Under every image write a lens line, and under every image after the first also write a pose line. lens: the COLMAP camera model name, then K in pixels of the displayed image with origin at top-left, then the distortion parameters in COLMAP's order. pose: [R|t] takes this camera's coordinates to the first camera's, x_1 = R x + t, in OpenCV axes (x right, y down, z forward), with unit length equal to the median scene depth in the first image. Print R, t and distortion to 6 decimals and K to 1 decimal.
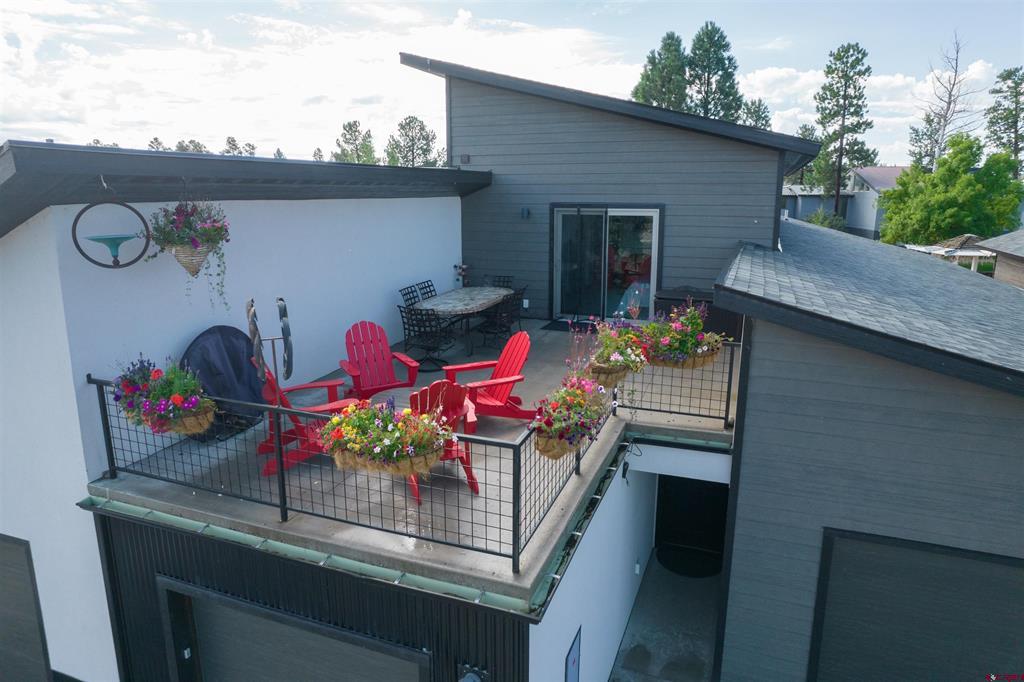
lens RADIAL K [[638.0, 0, 512.0], [0, 638.0, 341.0], [0, 0, 1]] dist [-0.067975, 0.059649]
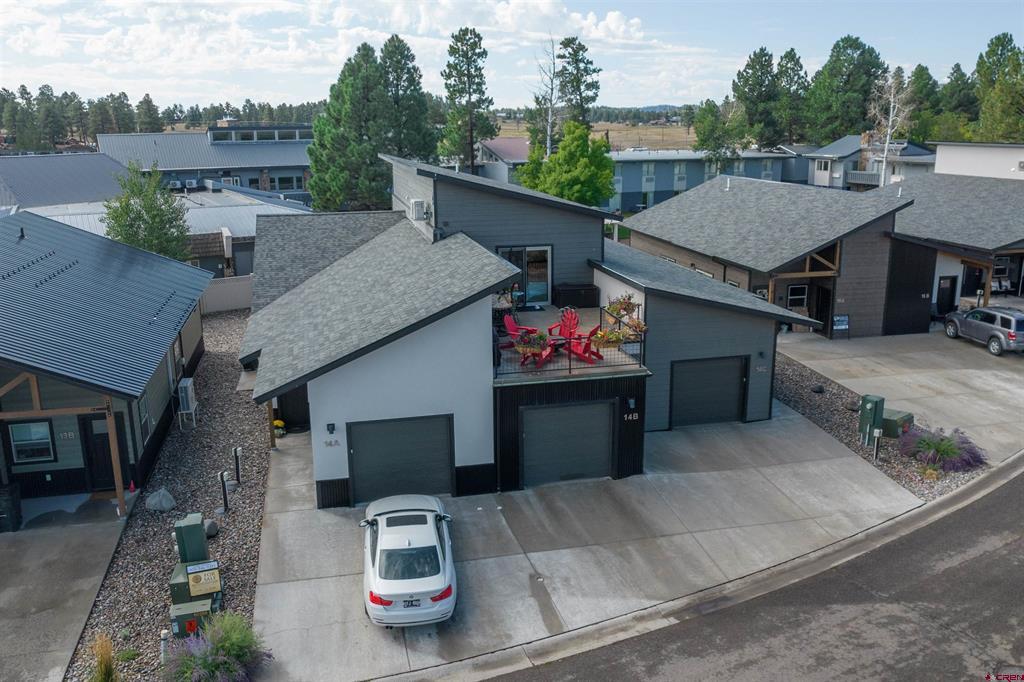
lens RADIAL K [[881.8, 0, 512.0], [0, 881.8, 341.0], [0, 0, 1]] dist [-0.043724, -0.001318]
pose [[0.812004, -0.146754, 0.564900, -0.322166], [0.137431, 0.988734, 0.059313, -0.019844], [-0.567240, 0.029472, 0.823025, -0.265032]]
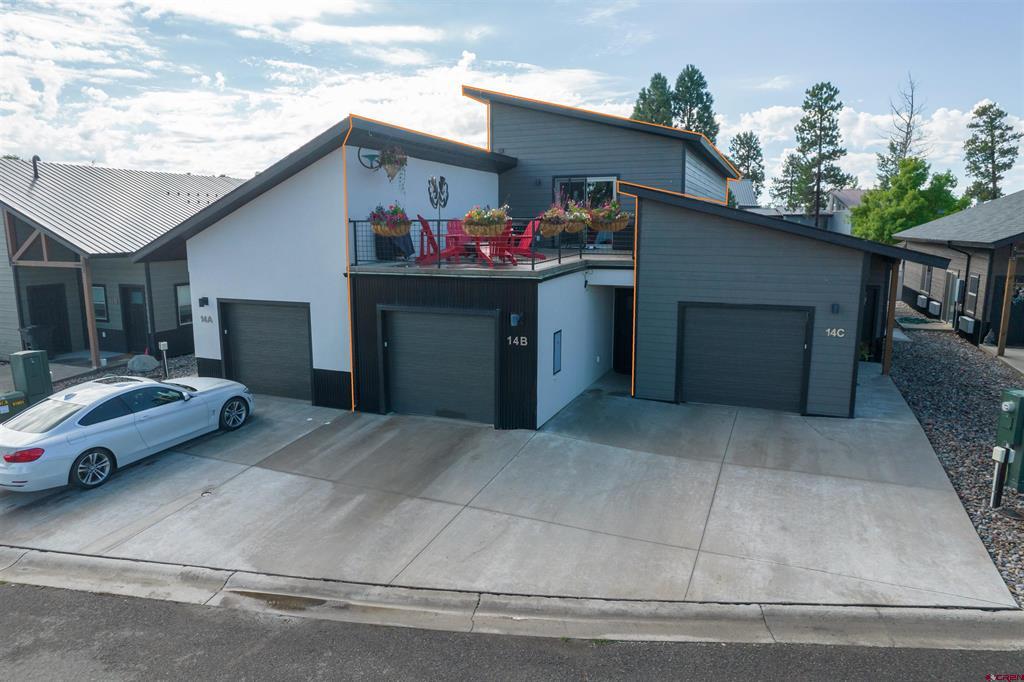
lens RADIAL K [[661.4, 0, 507.3], [0, 661.4, 341.3], [0, 0, 1]] dist [-0.079095, 0.072588]
pose [[0.999693, 0.005015, -0.024283, -0.003400], [-0.006615, 0.997781, -0.066259, 0.074764], [0.023897, 0.066399, 0.997507, -0.155685]]
